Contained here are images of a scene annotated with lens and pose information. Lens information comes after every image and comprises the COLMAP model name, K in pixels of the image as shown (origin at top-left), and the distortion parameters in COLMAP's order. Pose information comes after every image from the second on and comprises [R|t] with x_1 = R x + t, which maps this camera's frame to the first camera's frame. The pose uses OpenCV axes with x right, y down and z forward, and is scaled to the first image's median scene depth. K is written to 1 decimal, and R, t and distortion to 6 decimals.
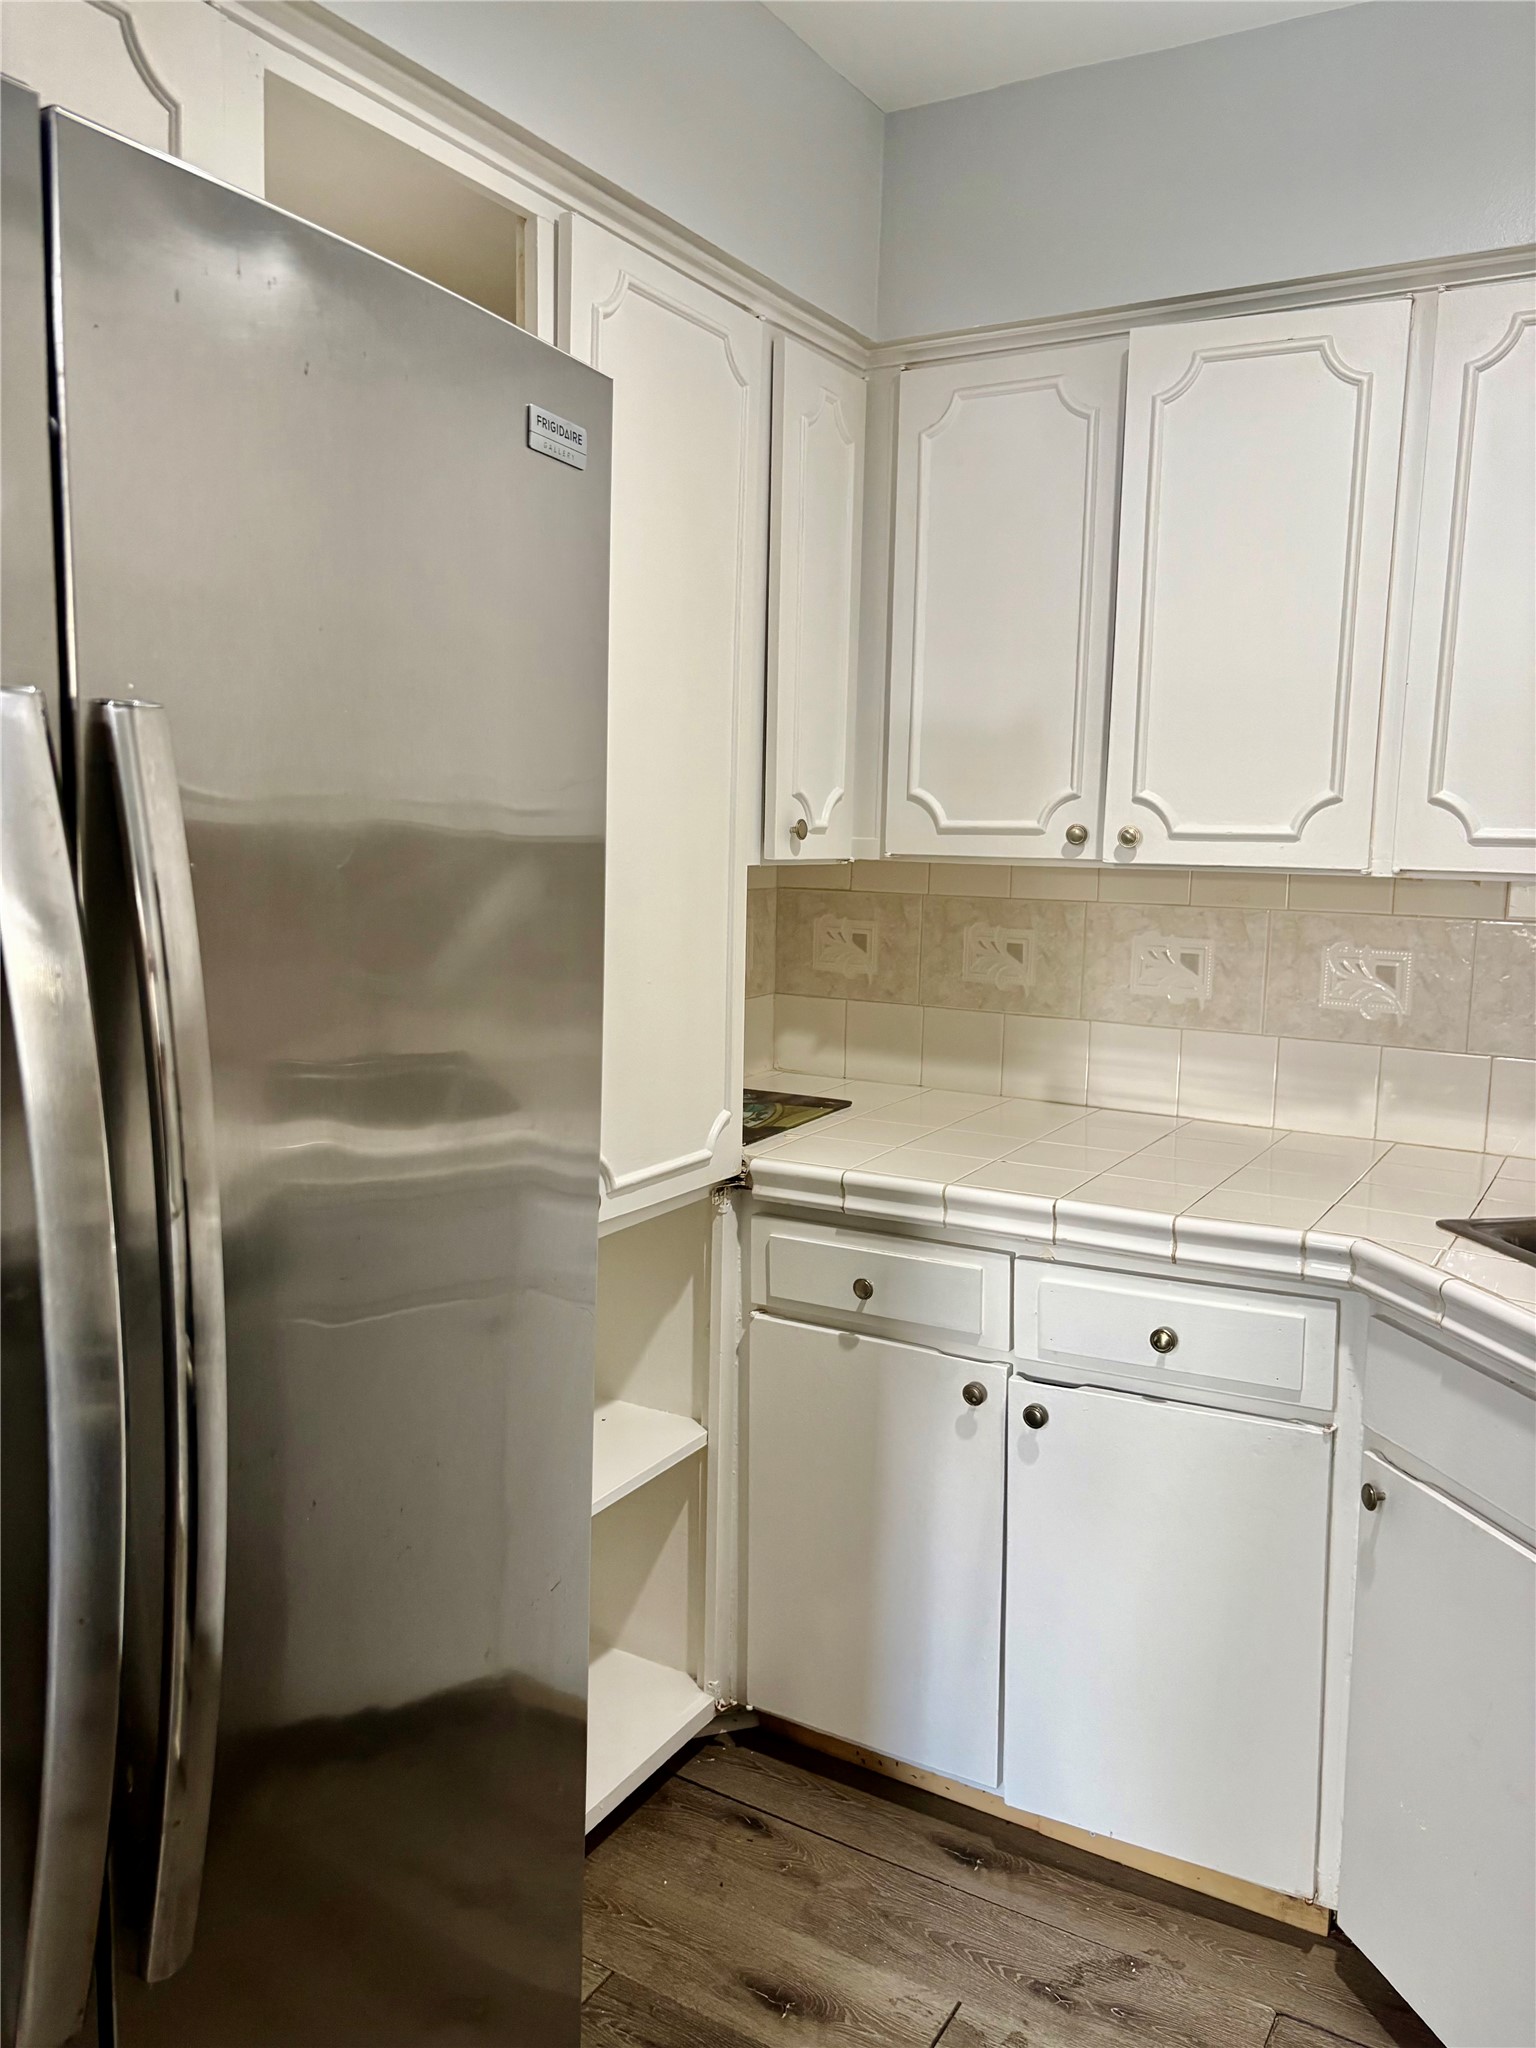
lens RADIAL K [[1568.1, 0, 753.7], [0, 1568.1, 1022.0], [0, 0, 1]] dist [0.041194, -0.046796]
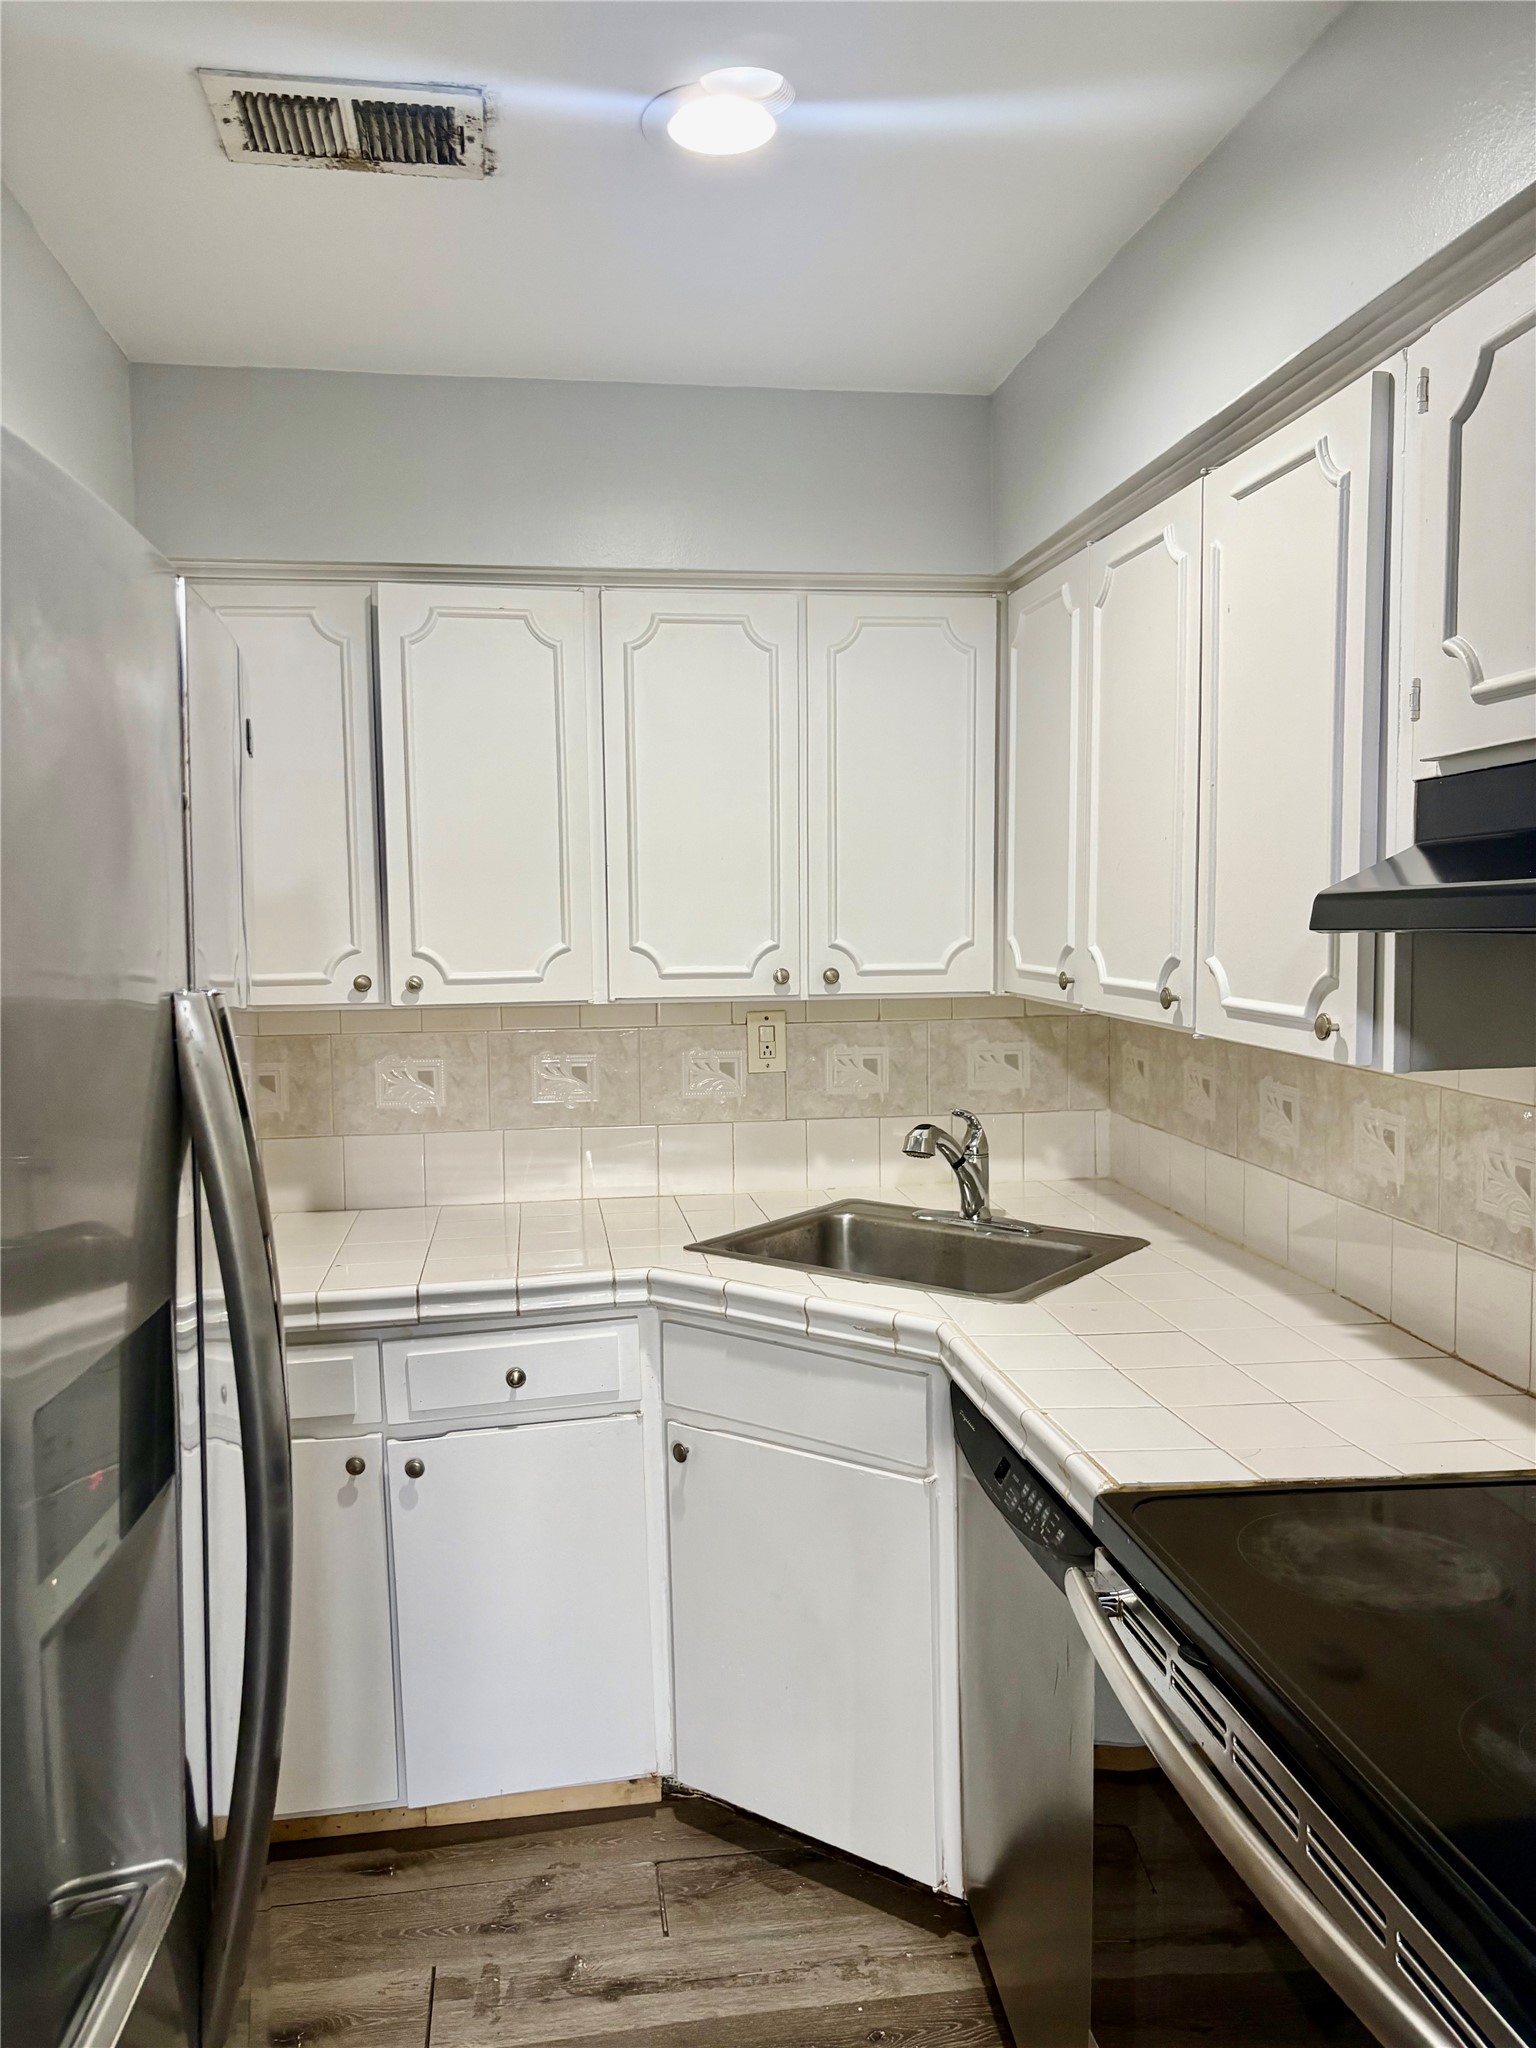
lens RADIAL K [[1568.1, 0, 777.3], [0, 1568.1, 1012.2], [0, 0, 1]] dist [0.041194, -0.046796]
pose [[0.767037, -0.073027, 0.637433, -0.351525], [0.112000, 0.993487, -0.020954, -0.040249], [-0.631751, 0.087465, 0.770221, -0.137723]]
